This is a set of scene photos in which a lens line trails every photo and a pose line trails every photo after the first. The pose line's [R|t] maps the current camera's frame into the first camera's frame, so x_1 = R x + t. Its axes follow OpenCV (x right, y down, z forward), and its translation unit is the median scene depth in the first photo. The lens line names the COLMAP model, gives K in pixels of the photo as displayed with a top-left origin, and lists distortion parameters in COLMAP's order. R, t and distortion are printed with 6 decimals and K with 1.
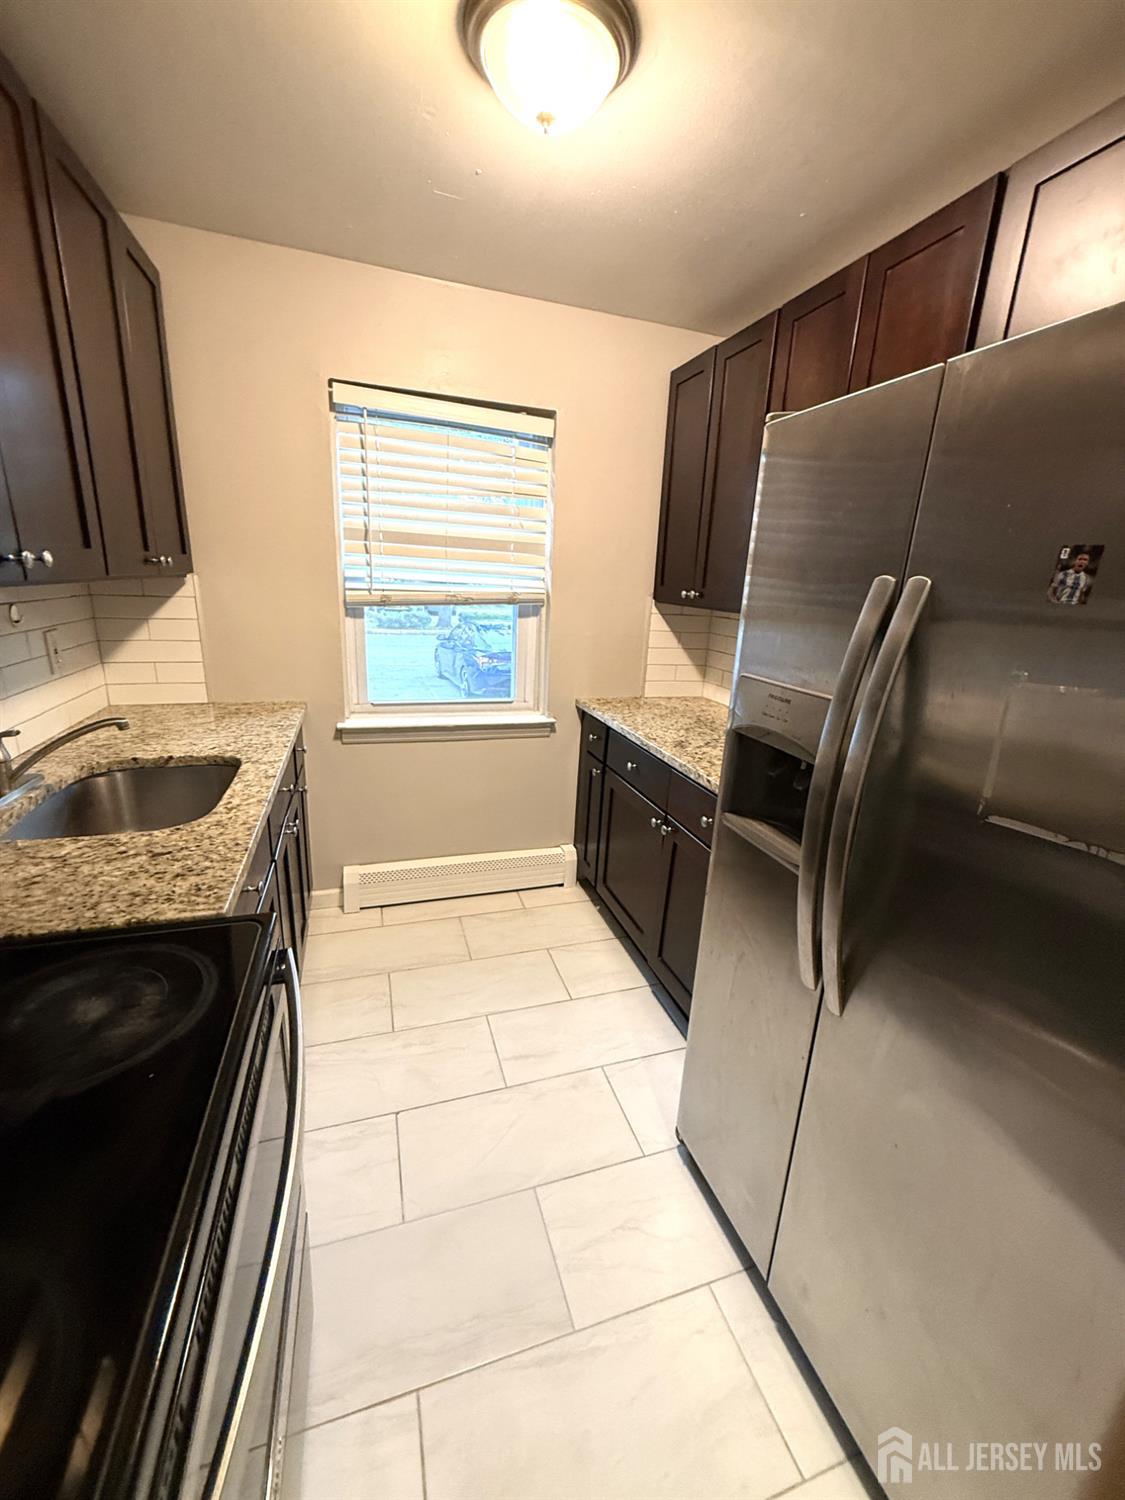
lens RADIAL K [[596.5, 0, 565.9], [0, 596.5, 747.8], [0, 0, 1]] dist [-0.002151, 0.000133]
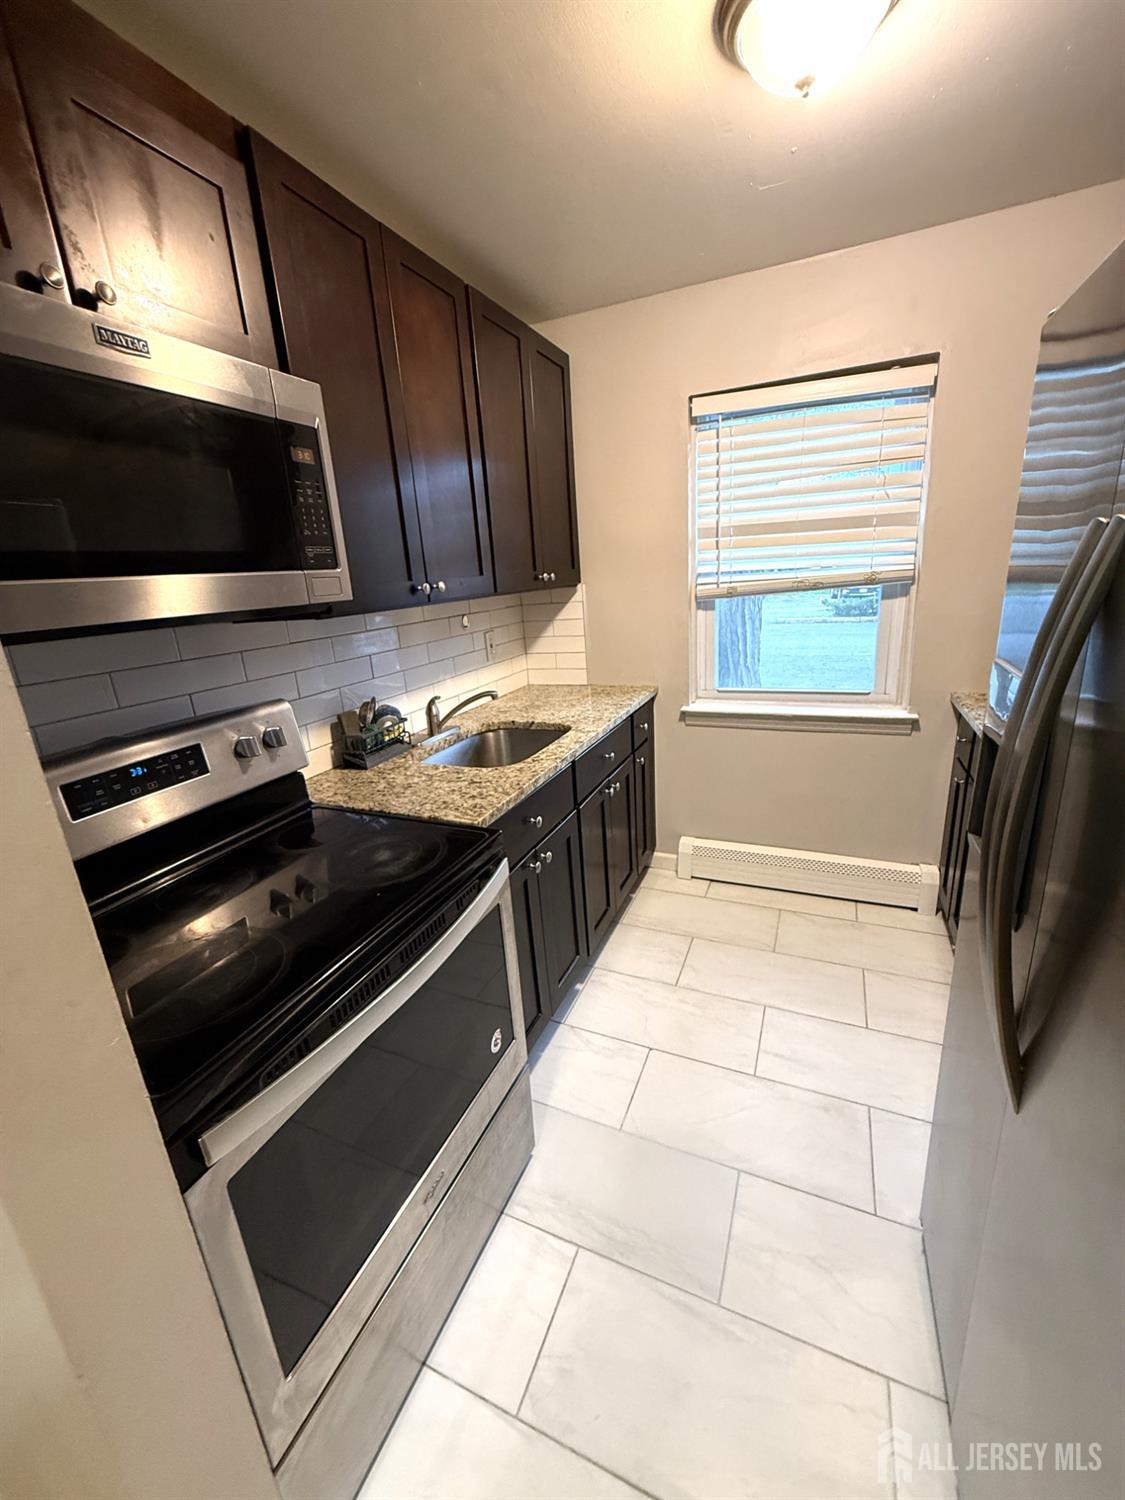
lens RADIAL K [[596.5, 0, 558.5], [0, 596.5, 748.1], [0, 0, 1]] dist [-0.002151, 0.000133]
pose [[0.739147, 0.096829, -0.666548, 0.217978], [-0.086526, 0.995063, 0.048602, 0.002357], [0.667963, 0.021750, 0.743876, 0.020014]]
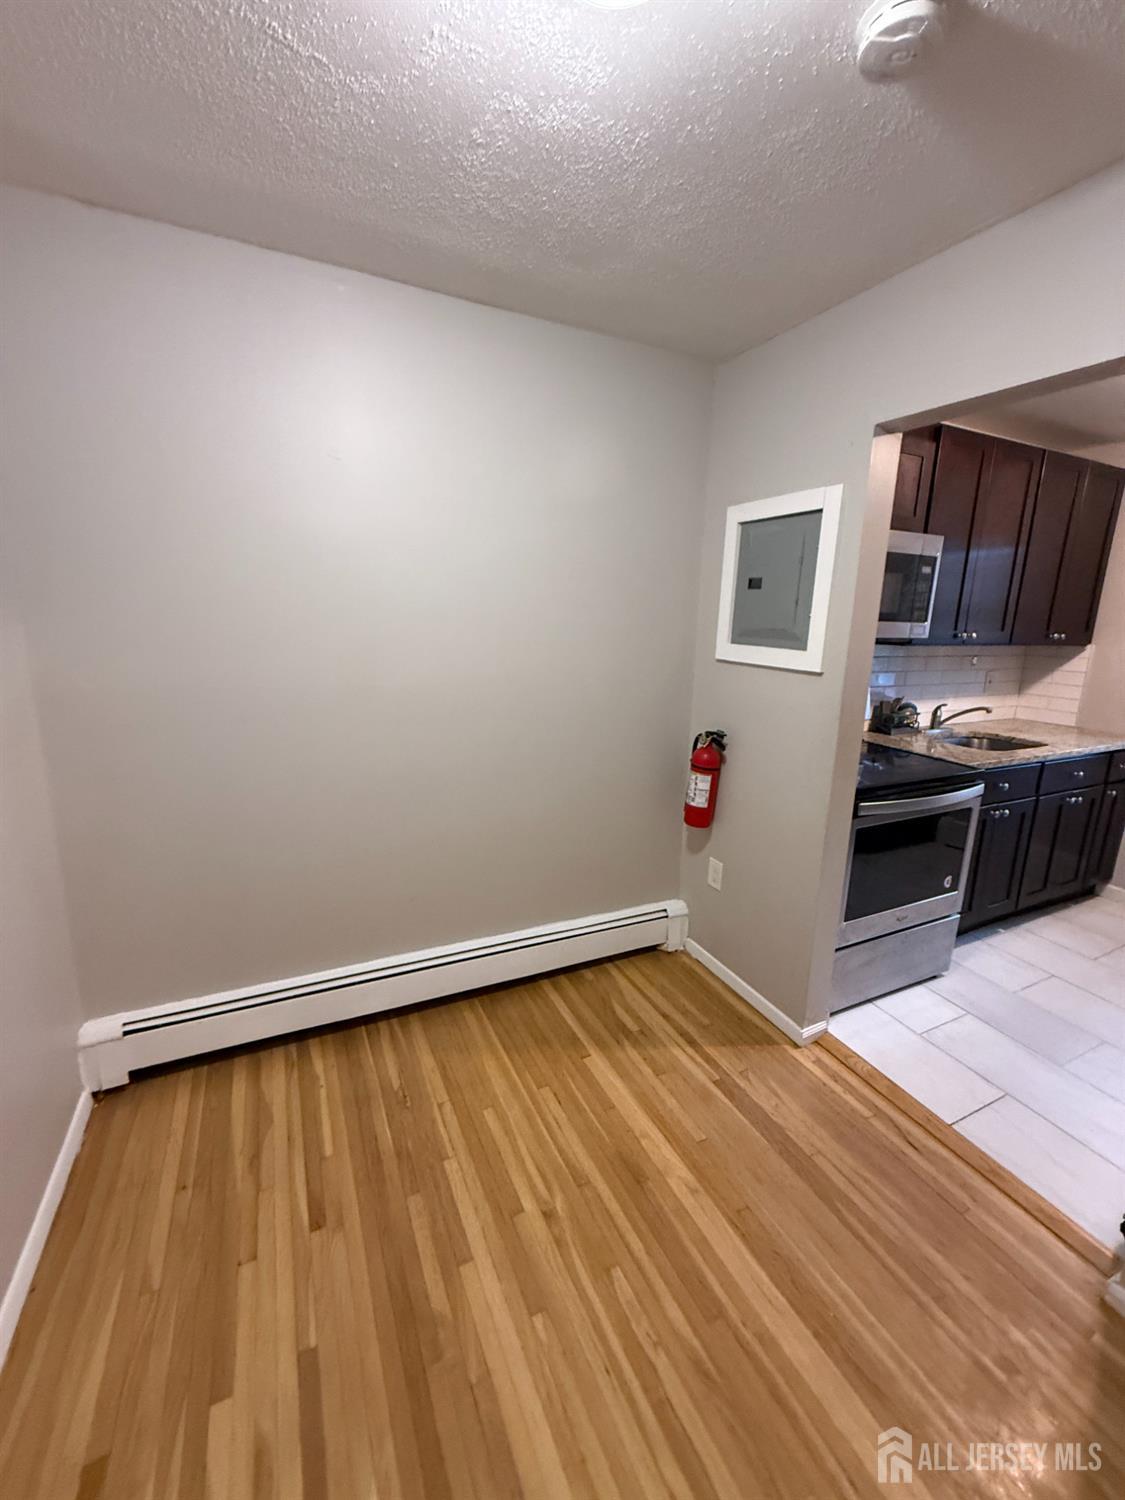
lens RADIAL K [[596.5, 0, 563.8], [0, 596.5, 745.8], [0, 0, 1]] dist [-0.002151, 0.000133]
pose [[0.131013, 0.172552, -0.976249, 0.734386], [-0.291189, 0.947999, 0.128481, 0.157589], [0.947652, 0.267440, 0.174445, -0.495418]]
